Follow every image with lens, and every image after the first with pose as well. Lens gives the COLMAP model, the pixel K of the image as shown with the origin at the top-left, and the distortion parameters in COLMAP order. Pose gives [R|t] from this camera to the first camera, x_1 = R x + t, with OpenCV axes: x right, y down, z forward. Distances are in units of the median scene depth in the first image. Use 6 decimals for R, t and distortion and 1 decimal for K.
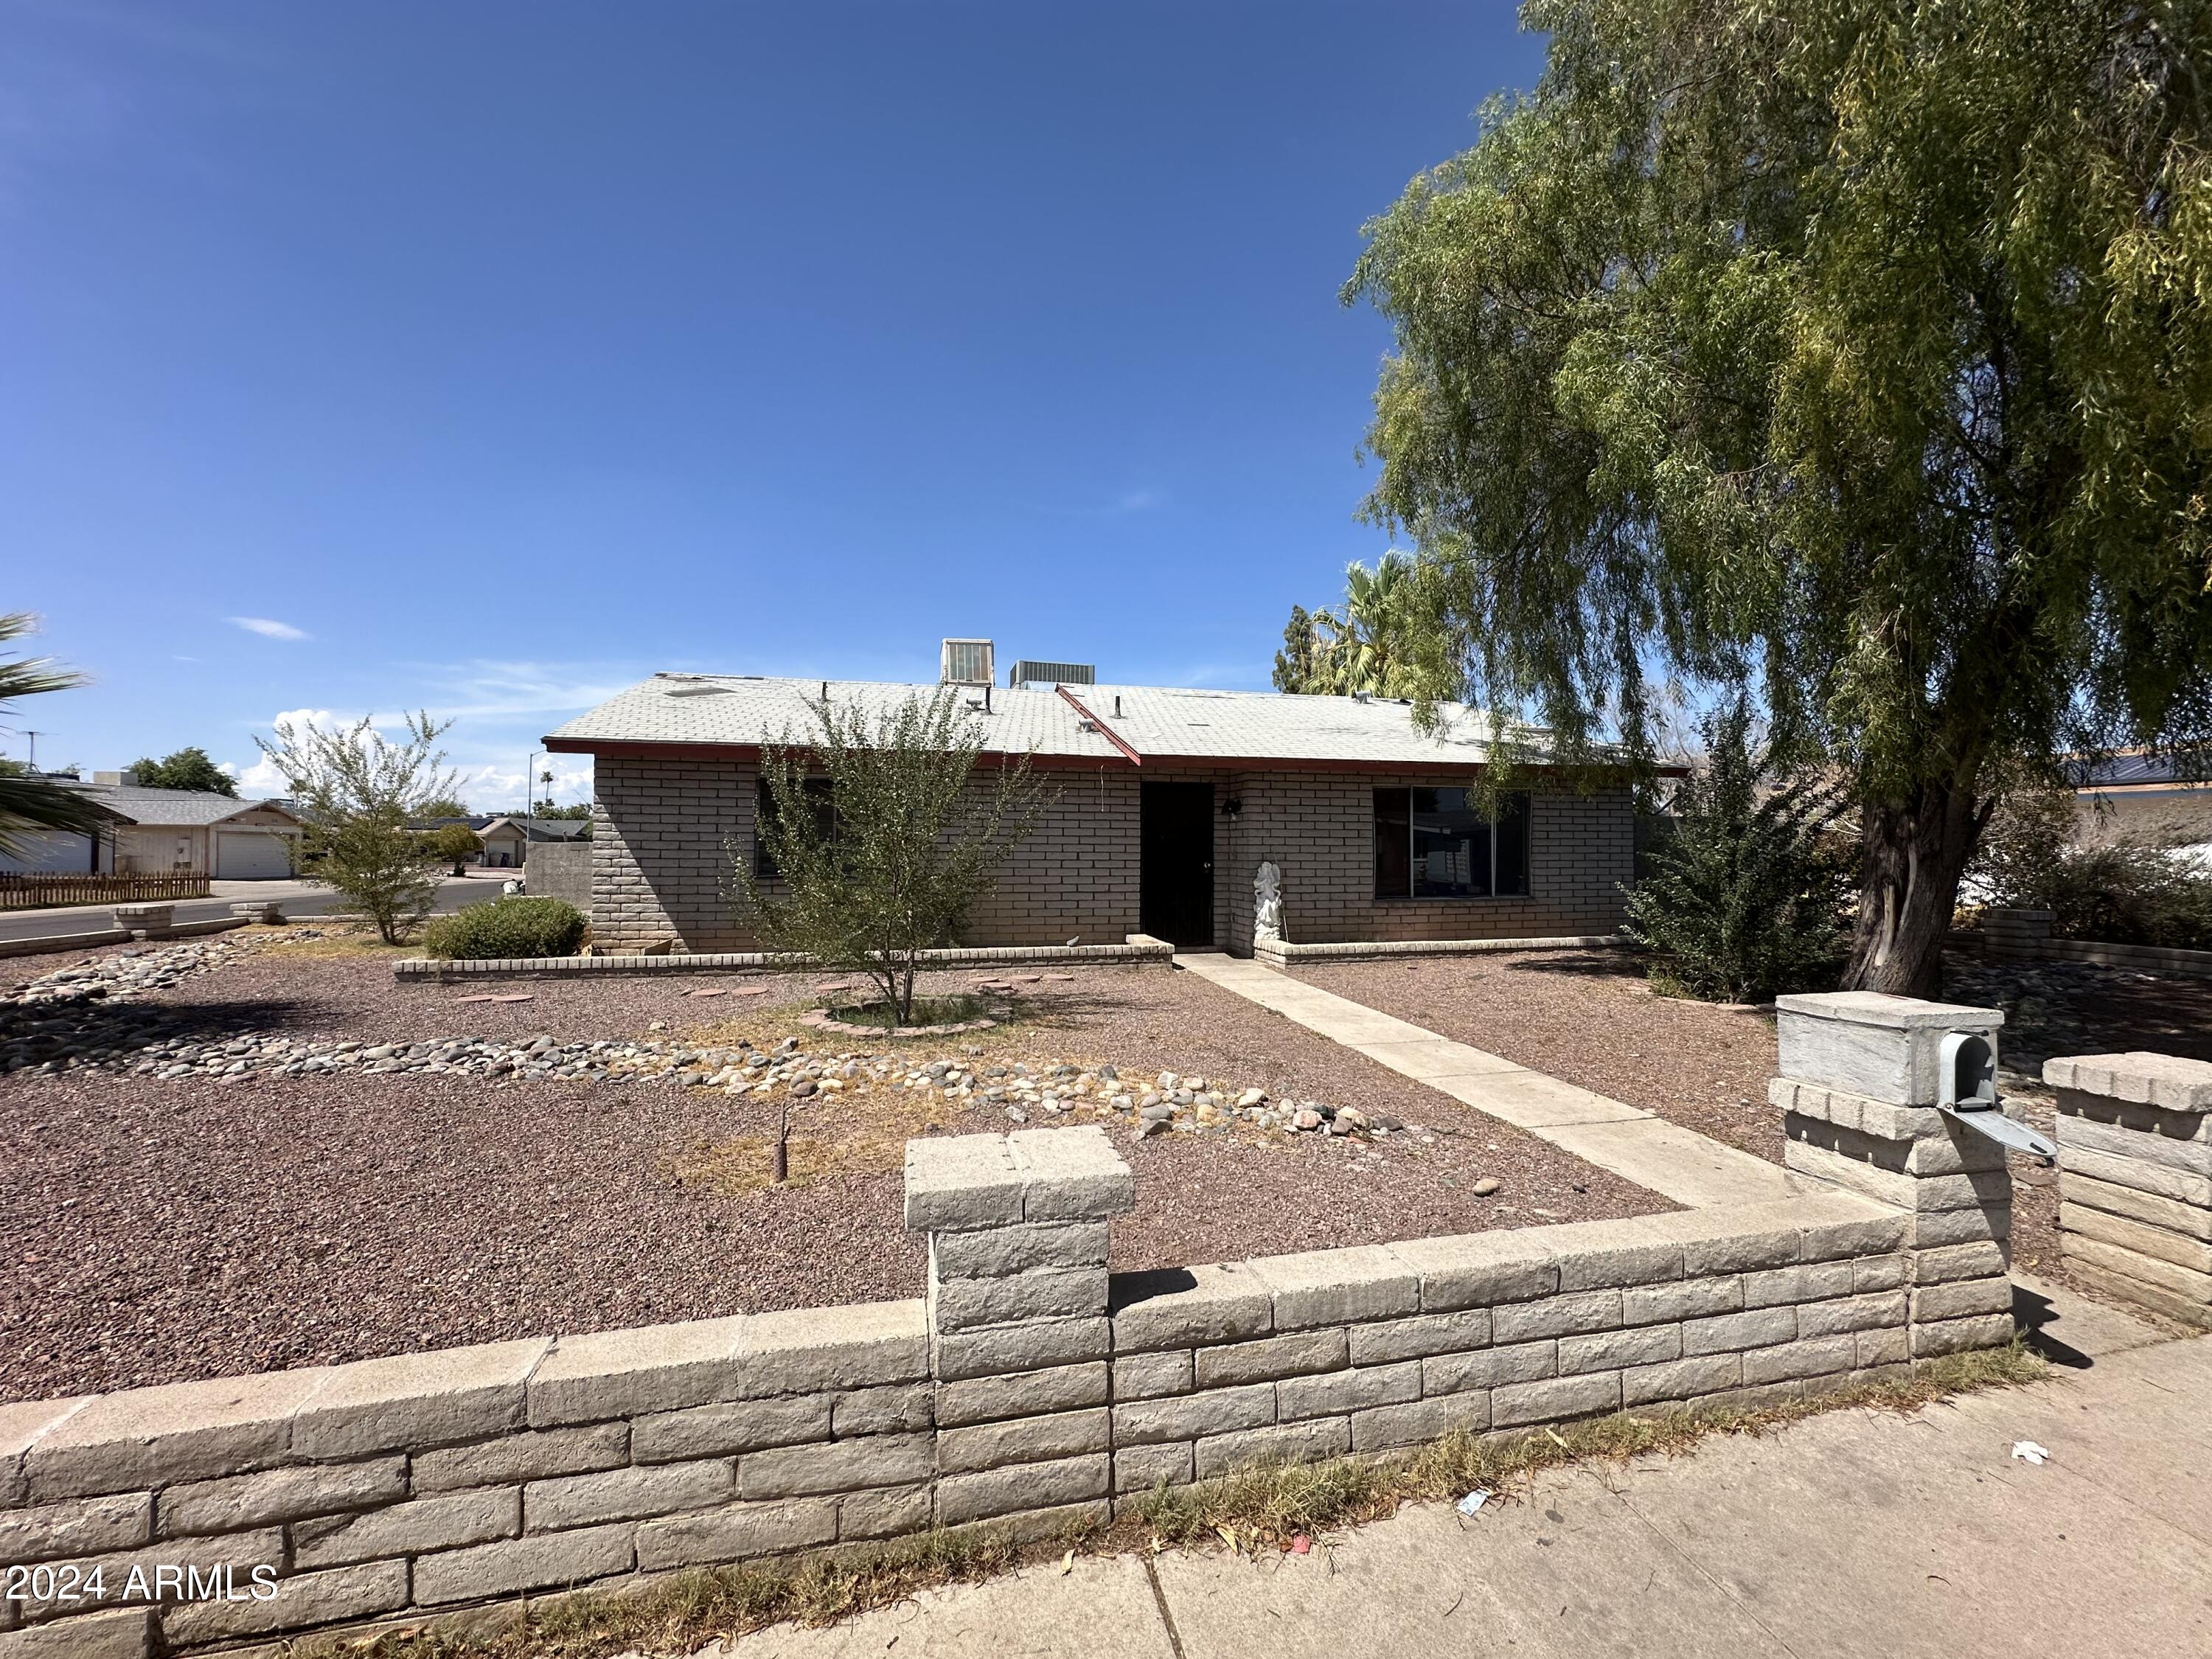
lens RADIAL K [[885.2, 0, 1106.5], [0, 885.2, 830.9], [0, 0, 1]] dist [-0.001328, 0.000491]
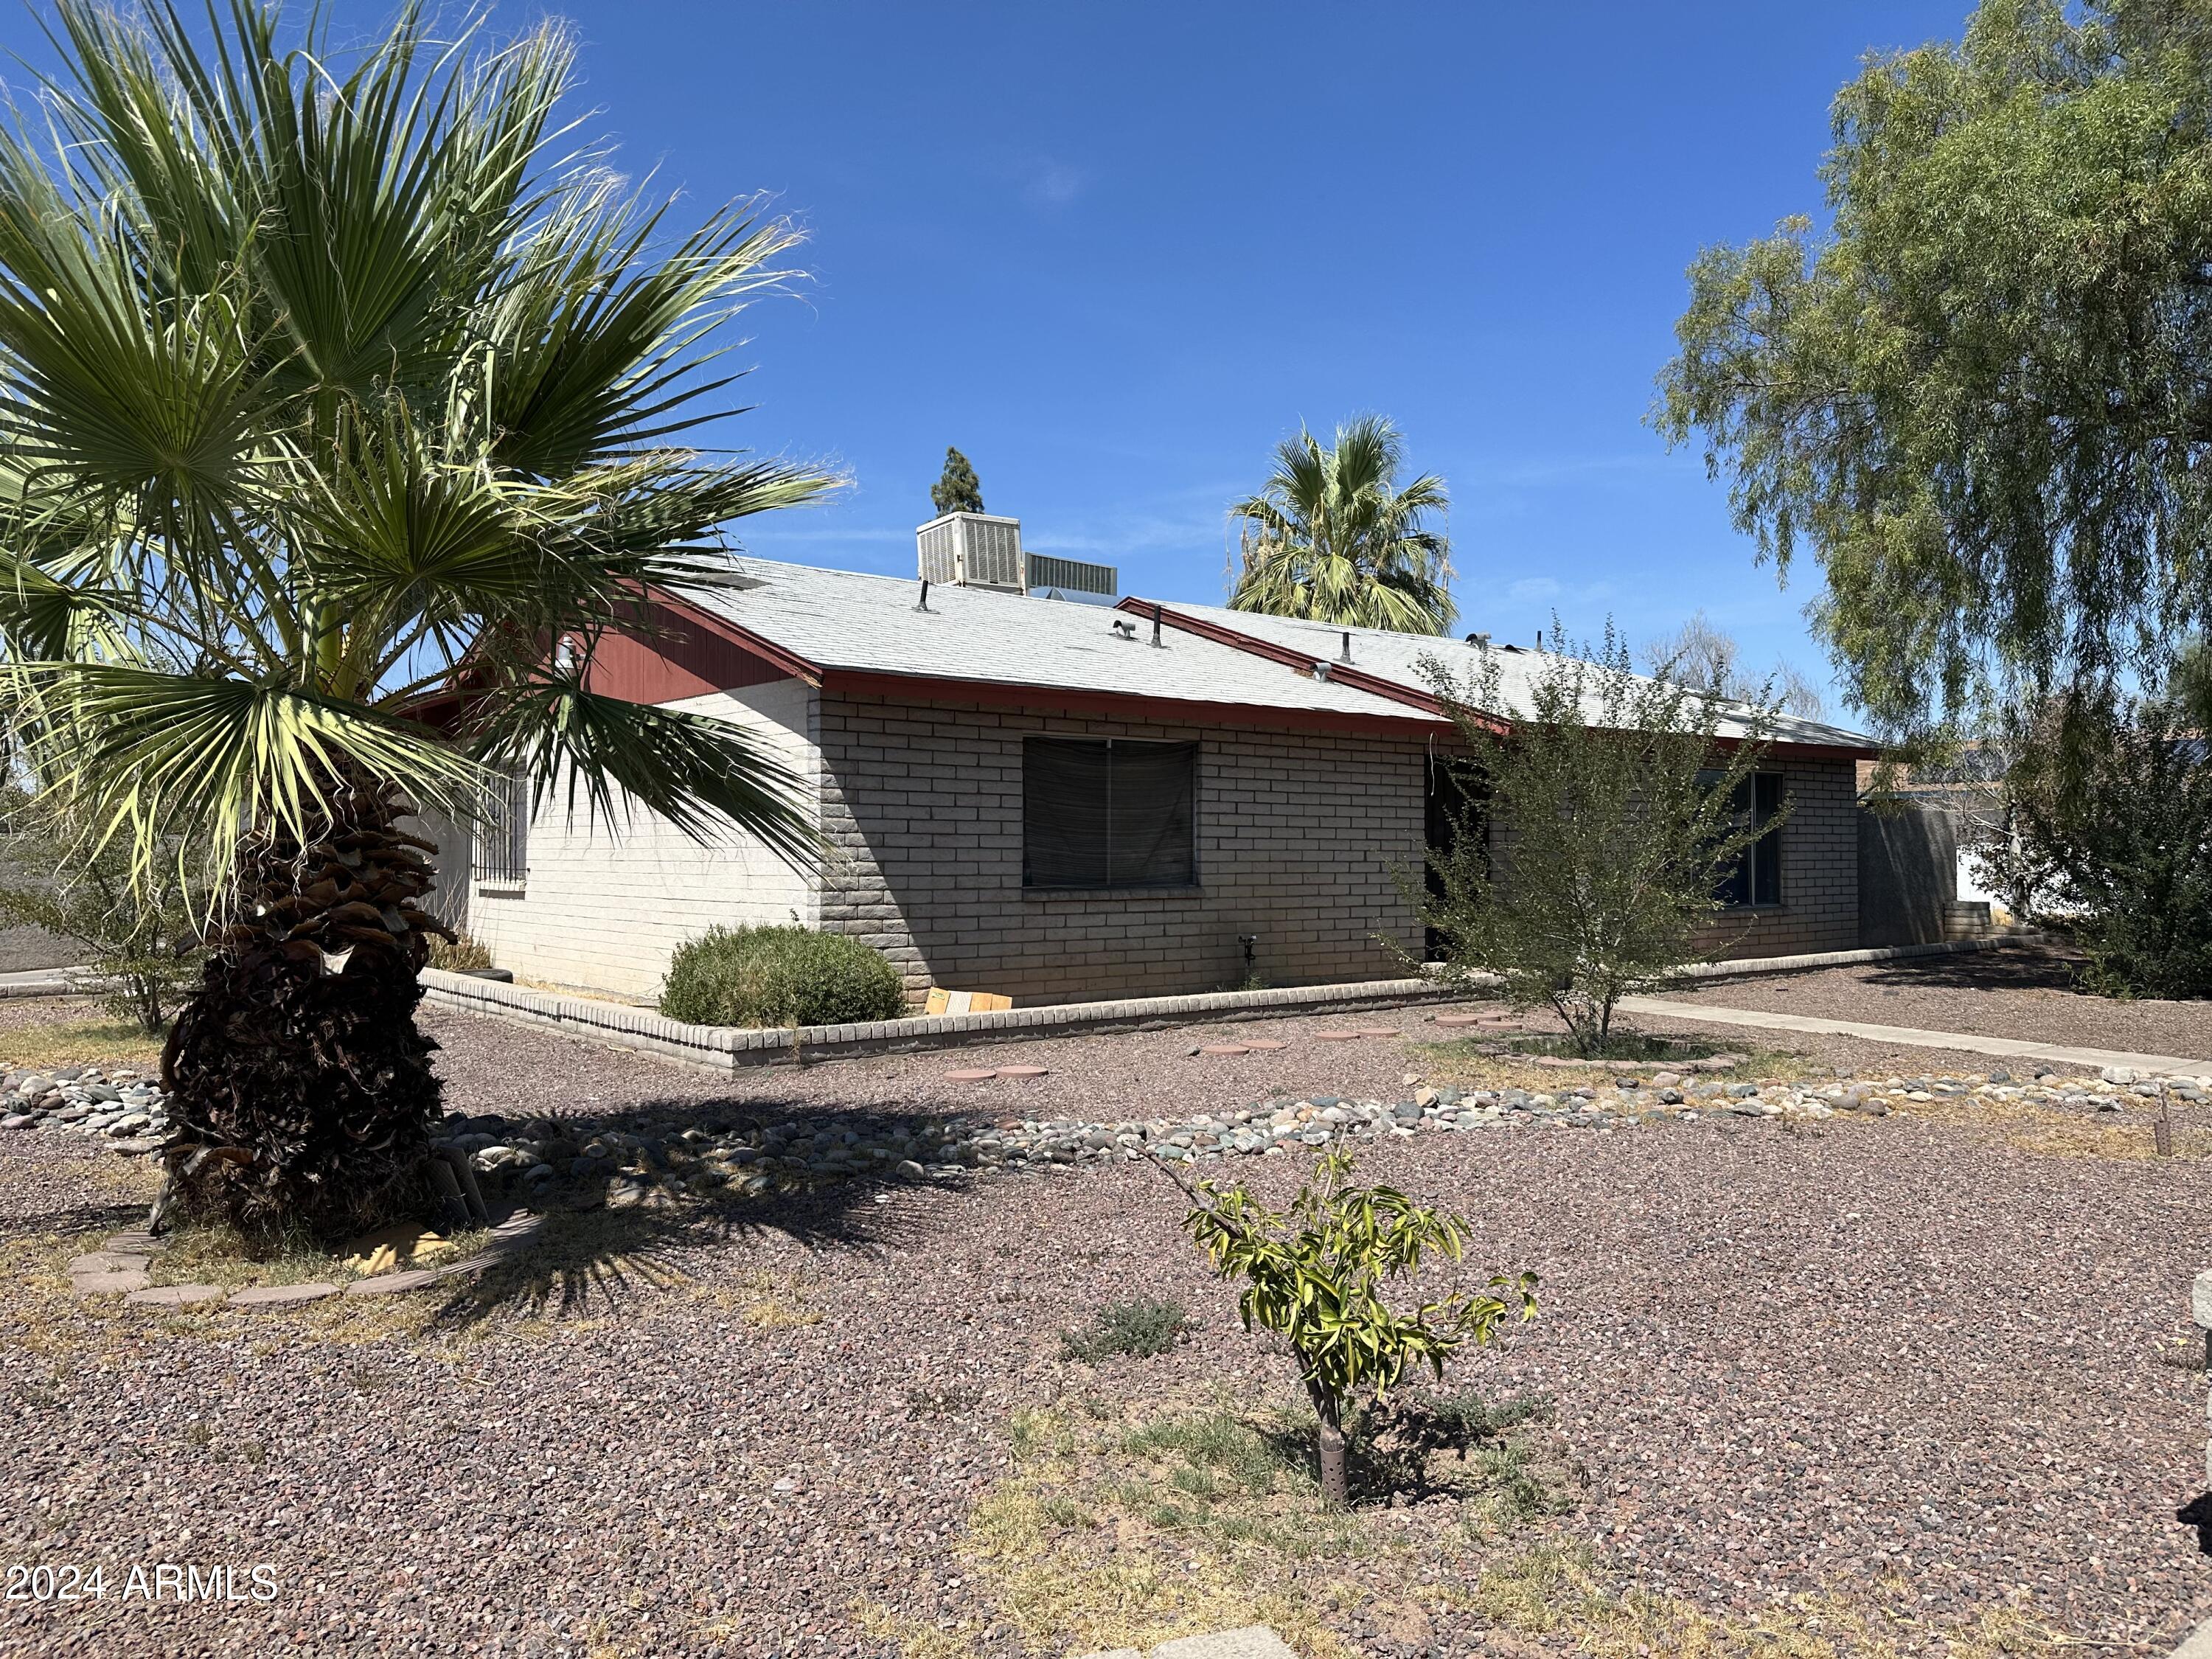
lens RADIAL K [[1574.0, 0, 1089.7], [0, 1574.0, 813.8], [0, 0, 1]] dist [0.164989, -0.189354]
pose [[0.900202, 0.006119, 0.435429, -2.348807], [-0.003671, 0.999972, -0.006463, 0.010909], [-0.435456, 0.004220, 0.900200, -0.177601]]
